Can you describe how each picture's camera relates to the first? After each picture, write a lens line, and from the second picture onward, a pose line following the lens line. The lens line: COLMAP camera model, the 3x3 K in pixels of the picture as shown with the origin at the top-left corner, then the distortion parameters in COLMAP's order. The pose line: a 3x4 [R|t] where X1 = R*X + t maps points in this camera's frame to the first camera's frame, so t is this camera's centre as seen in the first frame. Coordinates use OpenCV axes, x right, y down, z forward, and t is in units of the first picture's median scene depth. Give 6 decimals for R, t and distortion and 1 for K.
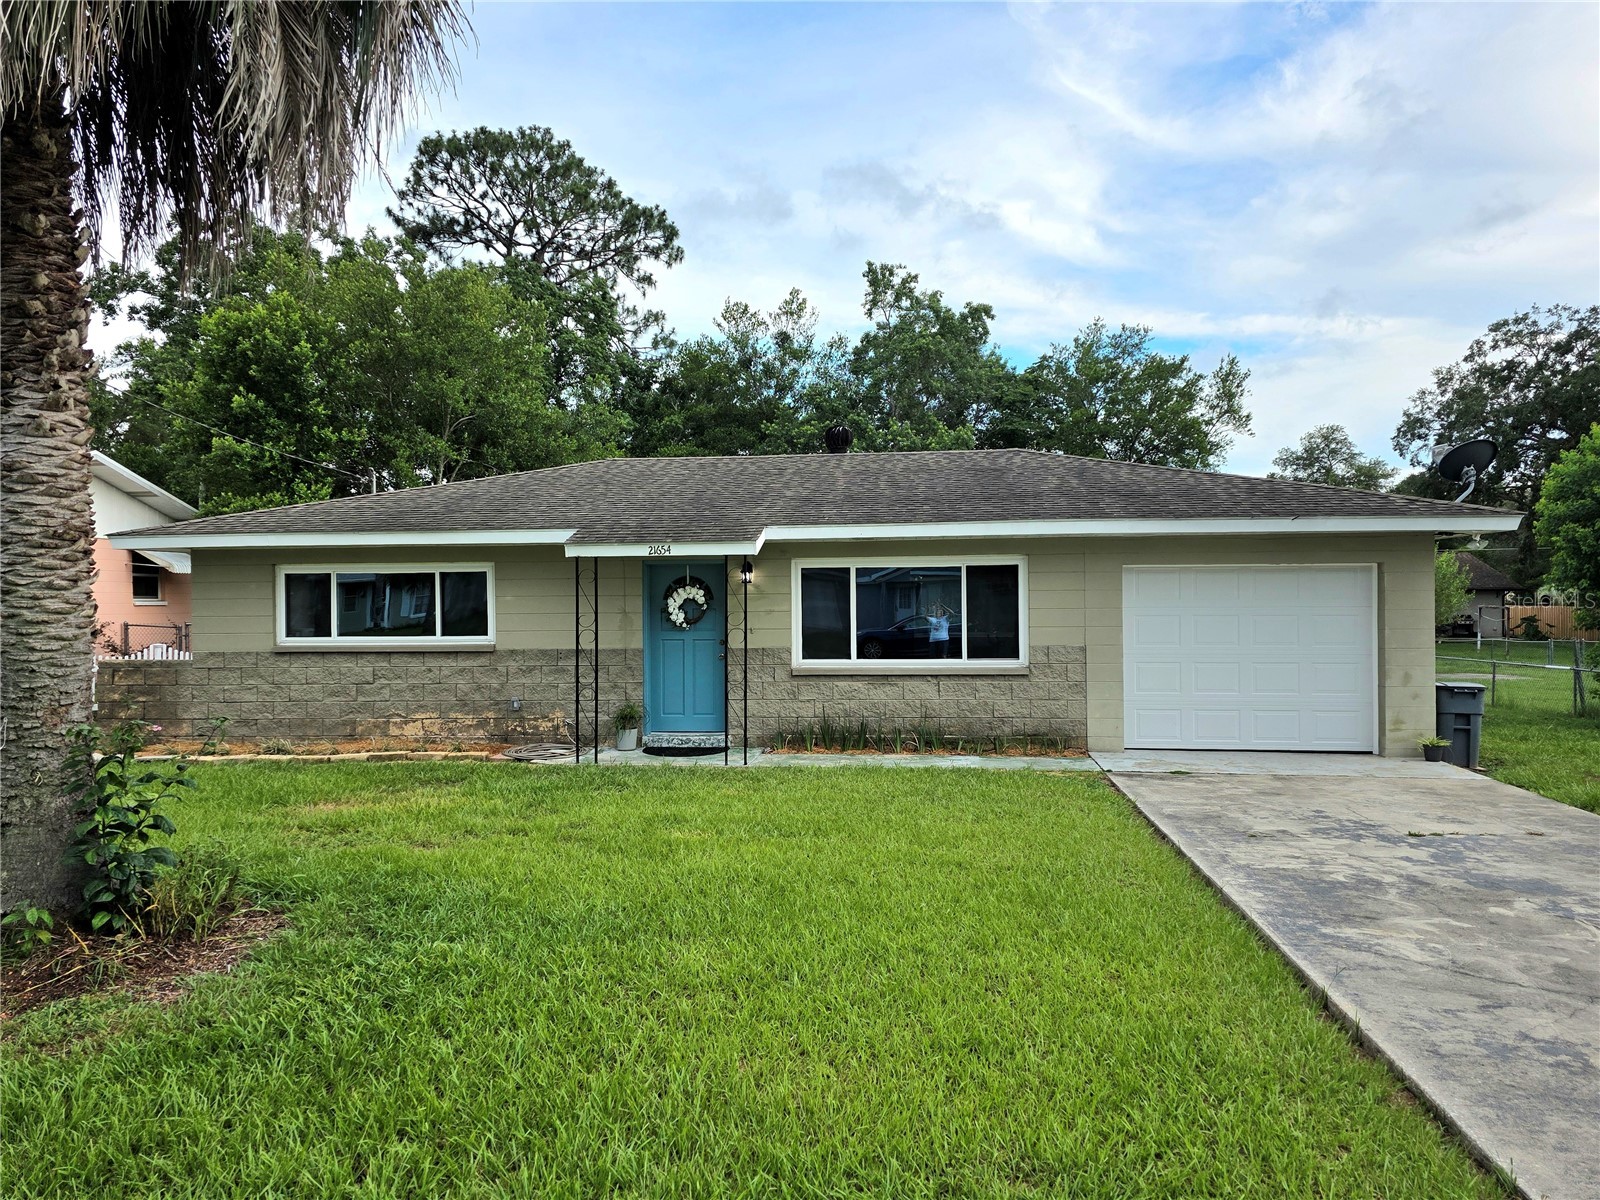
lens RADIAL K [[1151.5, 0, 800.0], [0, 1151.5, 600.0], [0, 0, 1]] dist [0.115515, -0.221107]
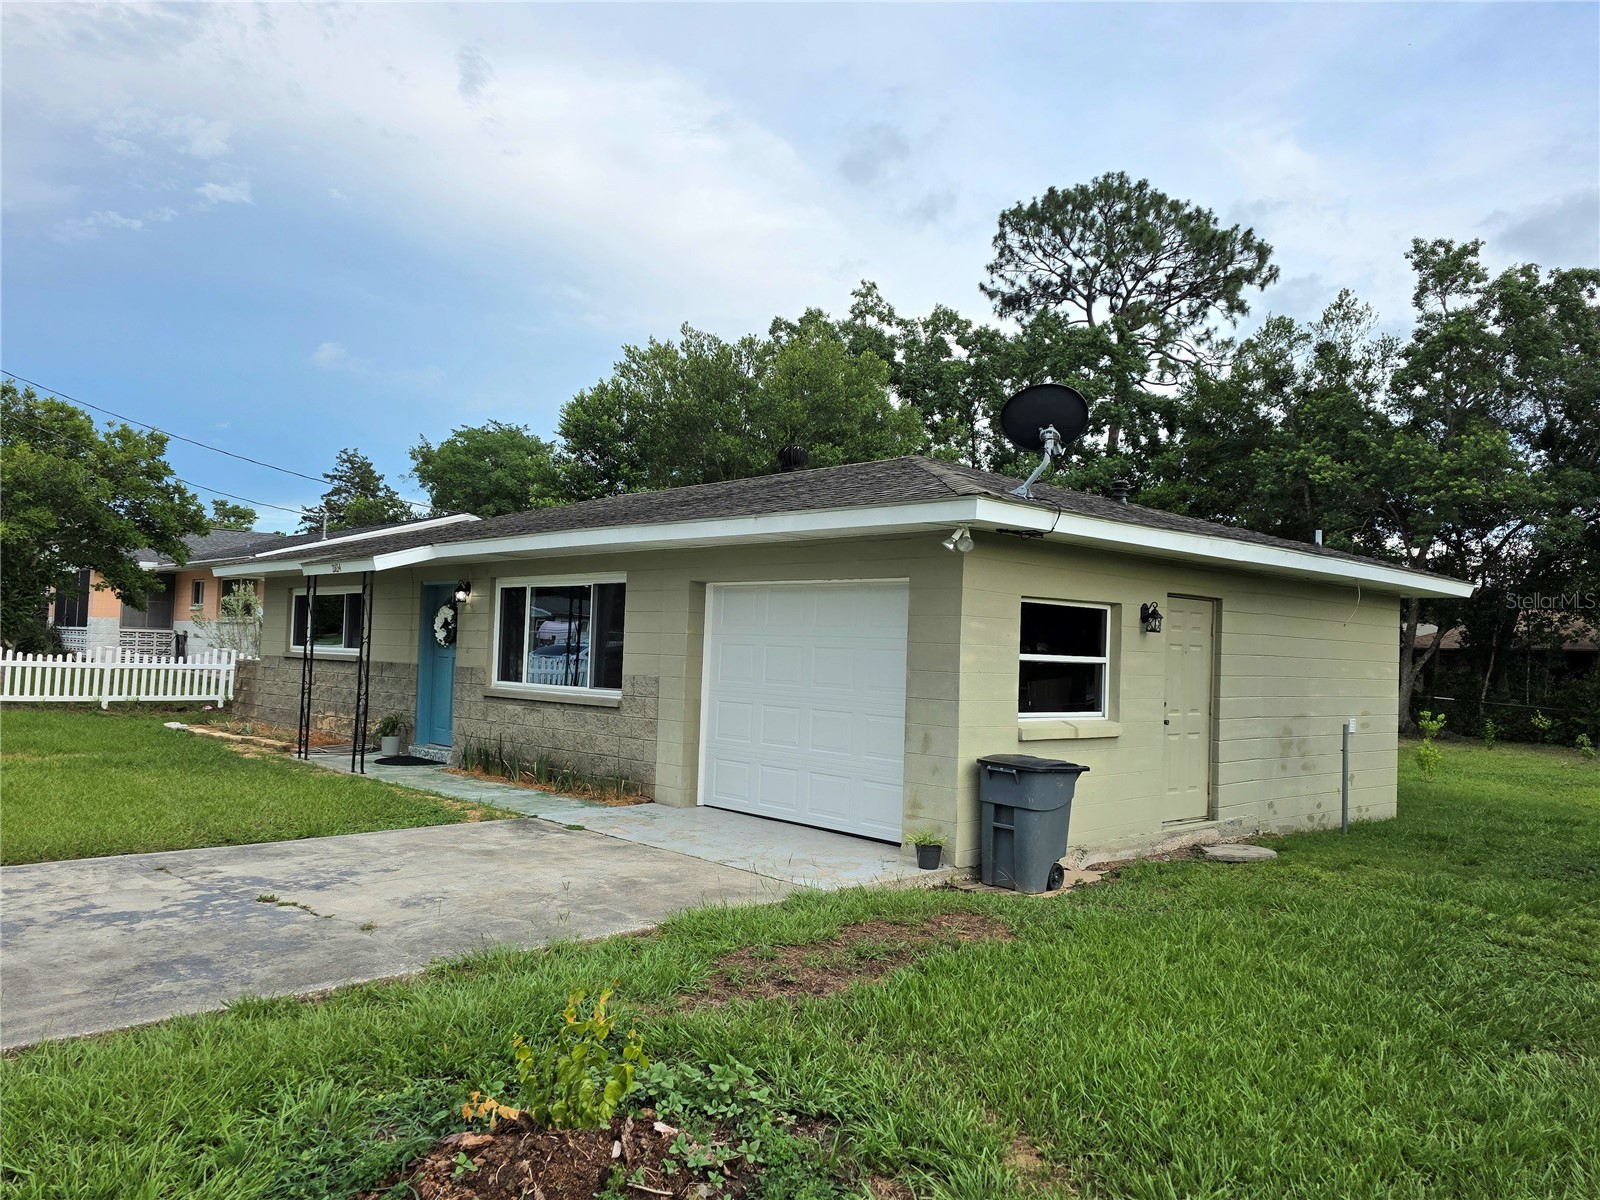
lens RADIAL K [[1151.5, 0, 800.0], [0, 1151.5, 600.0], [0, 0, 1]] dist [0.115515, -0.221107]
pose [[0.756296, 0.001057, -0.654228, 0.227071], [-0.037590, 0.998417, -0.041841, 0.003932], [0.653148, 0.056237, 0.755139, 0.111712]]
